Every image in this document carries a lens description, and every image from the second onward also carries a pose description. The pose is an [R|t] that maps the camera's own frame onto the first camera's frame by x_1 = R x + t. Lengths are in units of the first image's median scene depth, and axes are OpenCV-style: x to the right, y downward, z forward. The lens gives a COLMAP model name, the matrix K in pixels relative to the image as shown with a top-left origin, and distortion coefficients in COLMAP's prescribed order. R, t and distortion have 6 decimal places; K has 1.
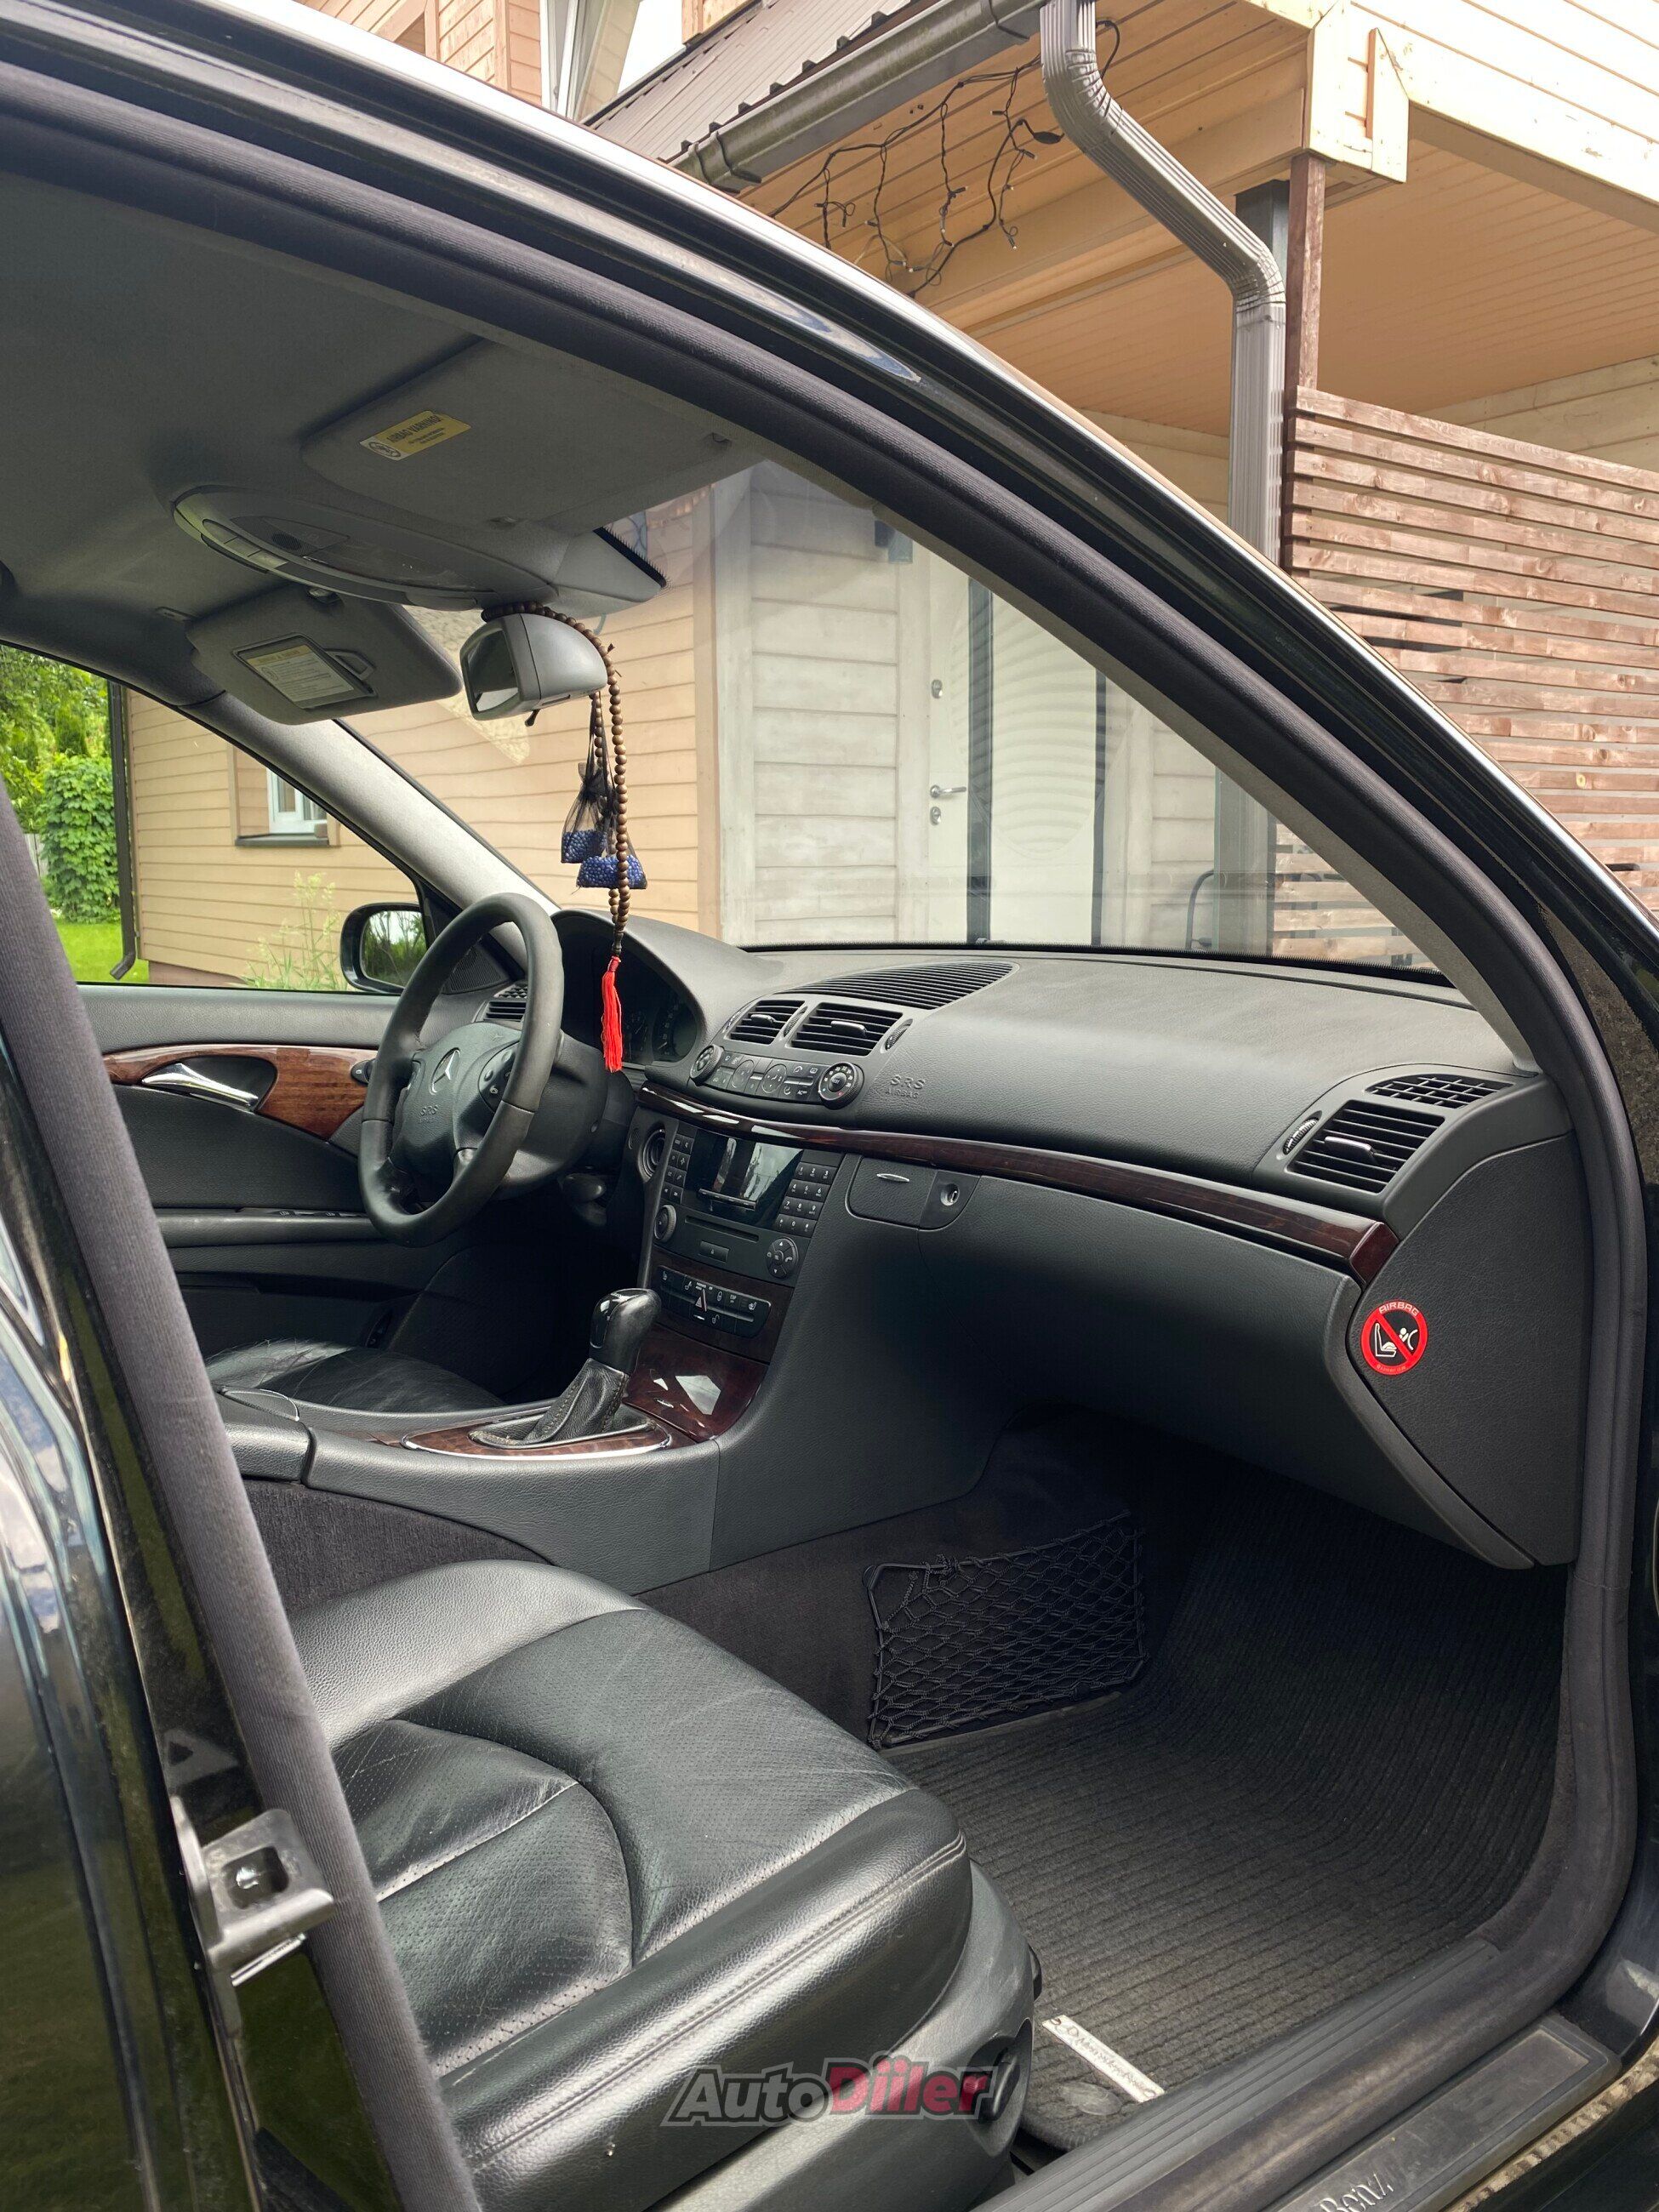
lens RADIAL K [[1696.2, 0, 816.0], [0, 1696.2, 1108.8], [0, 0, 1]] dist [0.007410, -0.009897]
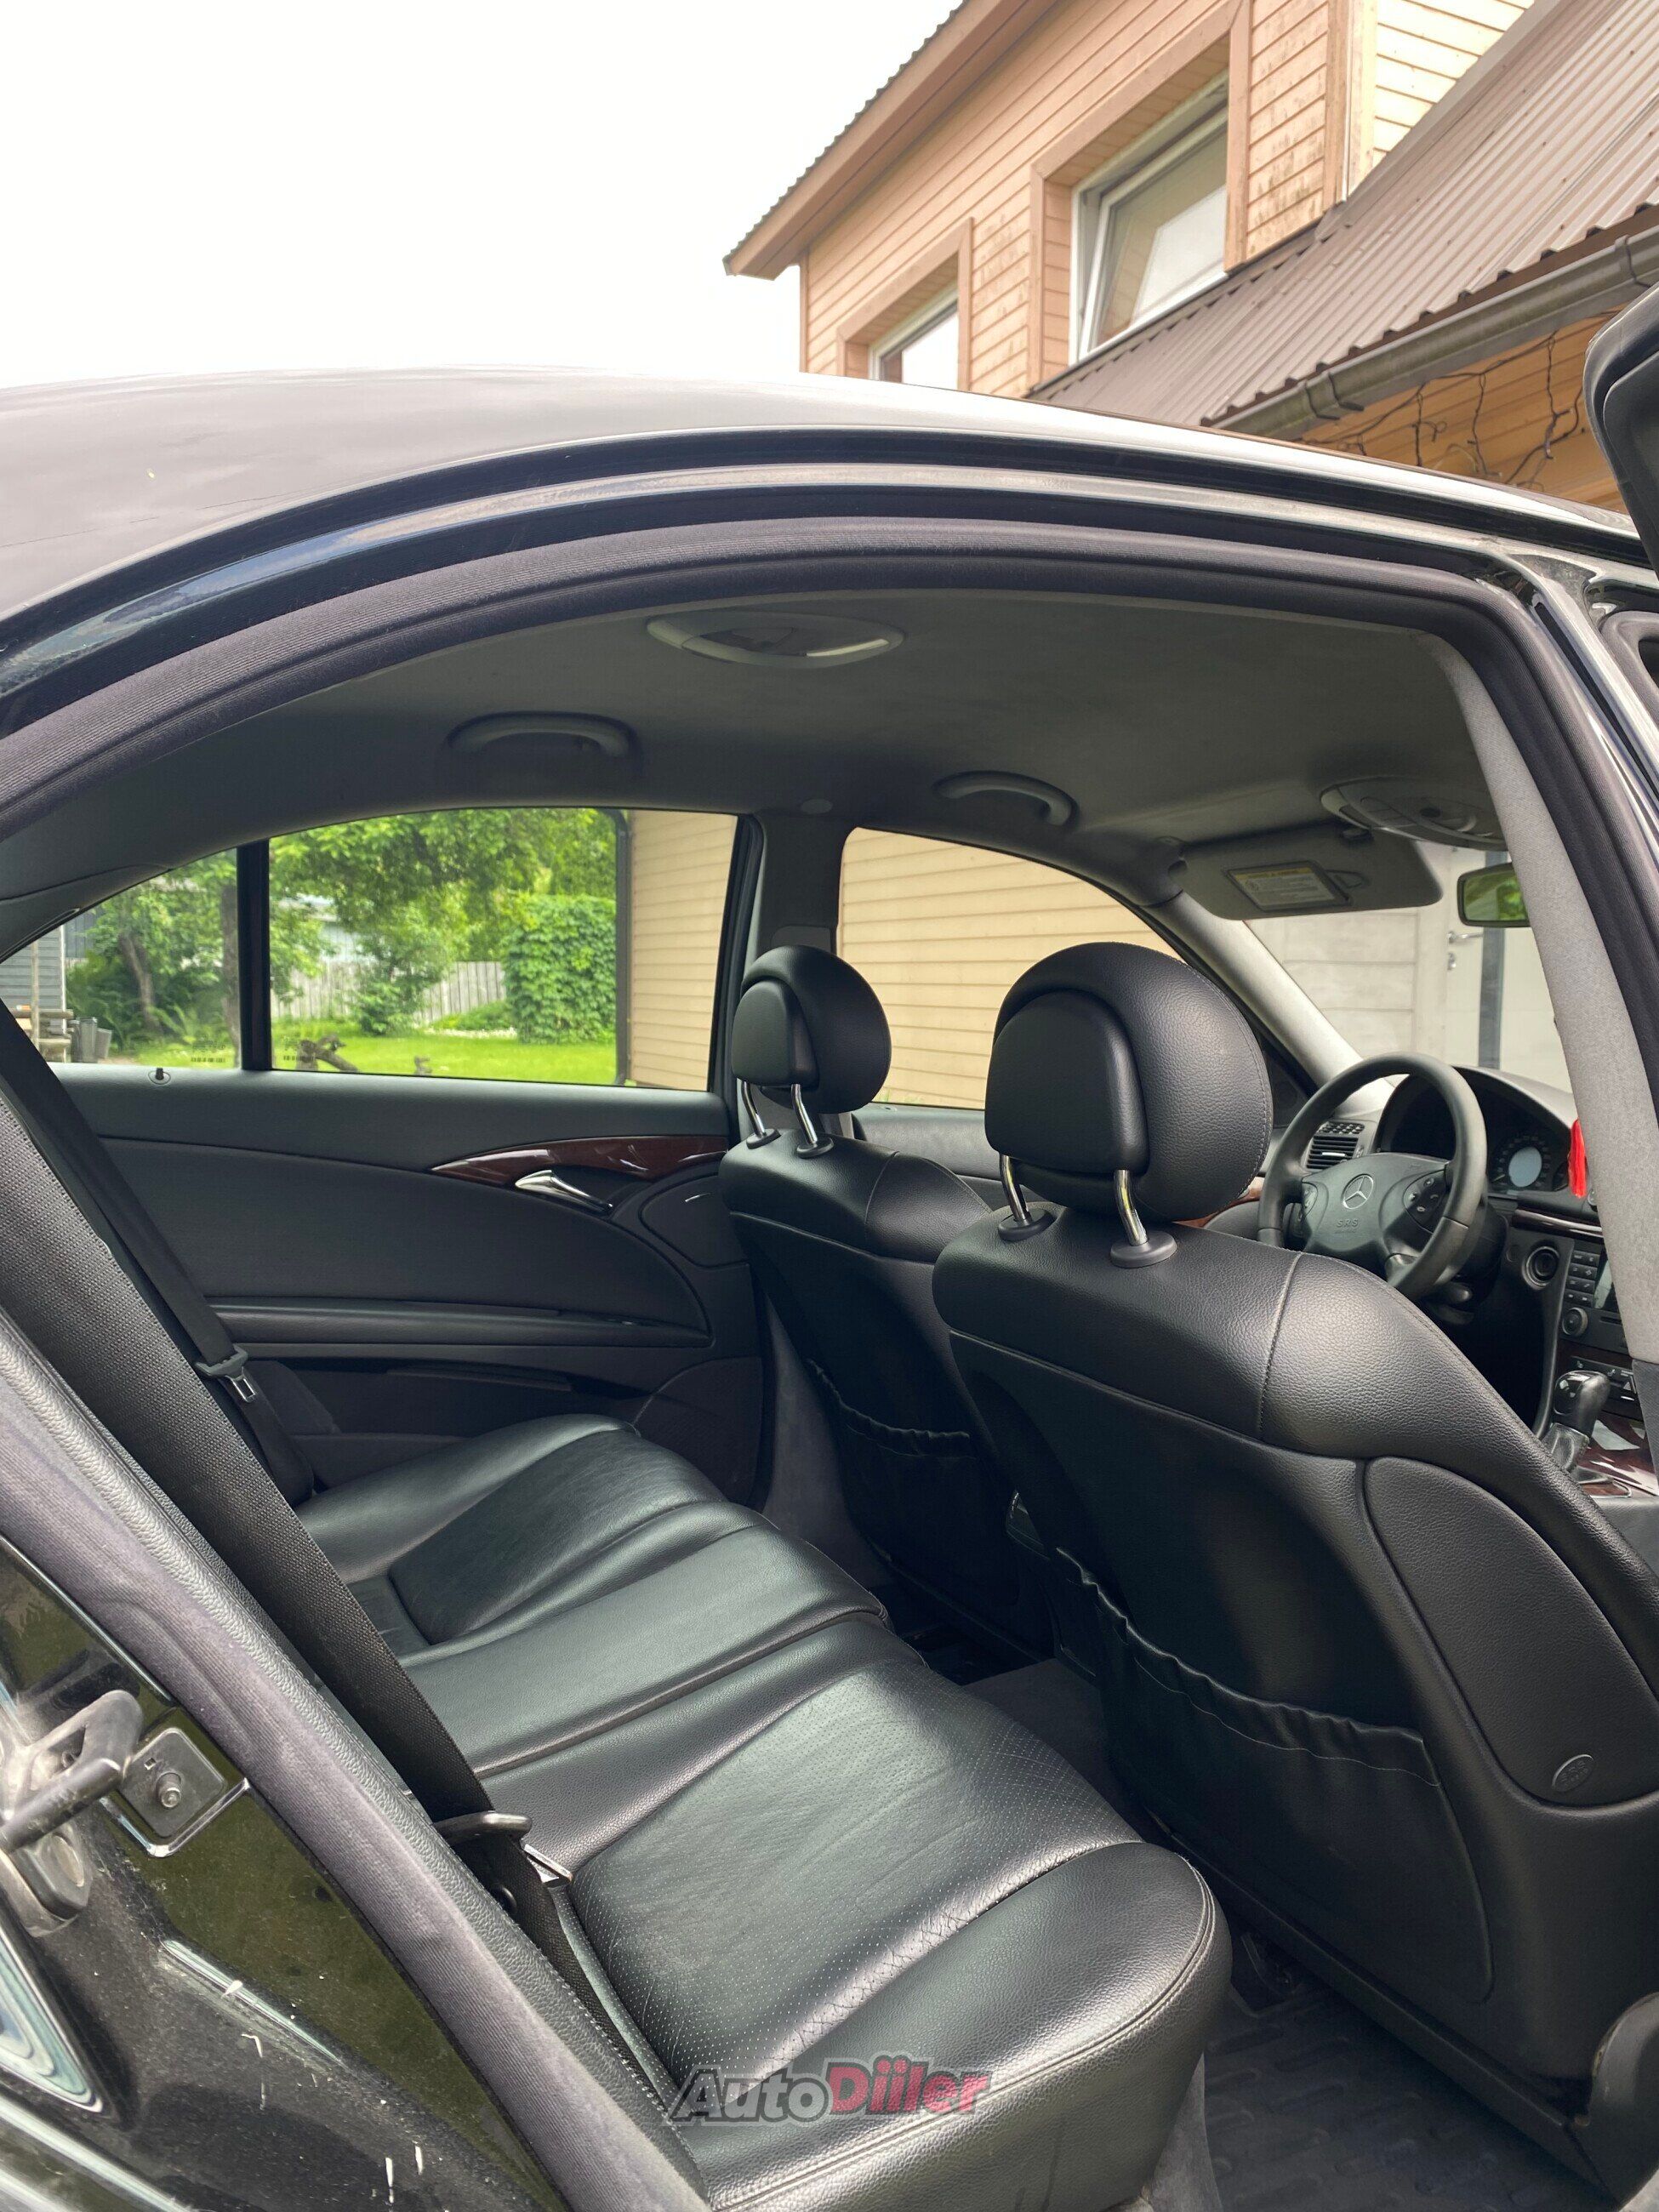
lens RADIAL K [[1696.2, 0, 837.2], [0, 1696.2, 1103.9], [0, 0, 1]] dist [0.007410, -0.009897]
pose [[0.982229, 0.022217, -0.186368, -0.108652], [-0.036448, 0.996645, -0.073288, 0.005325], [0.184114, 0.078779, 0.979743, -0.091859]]
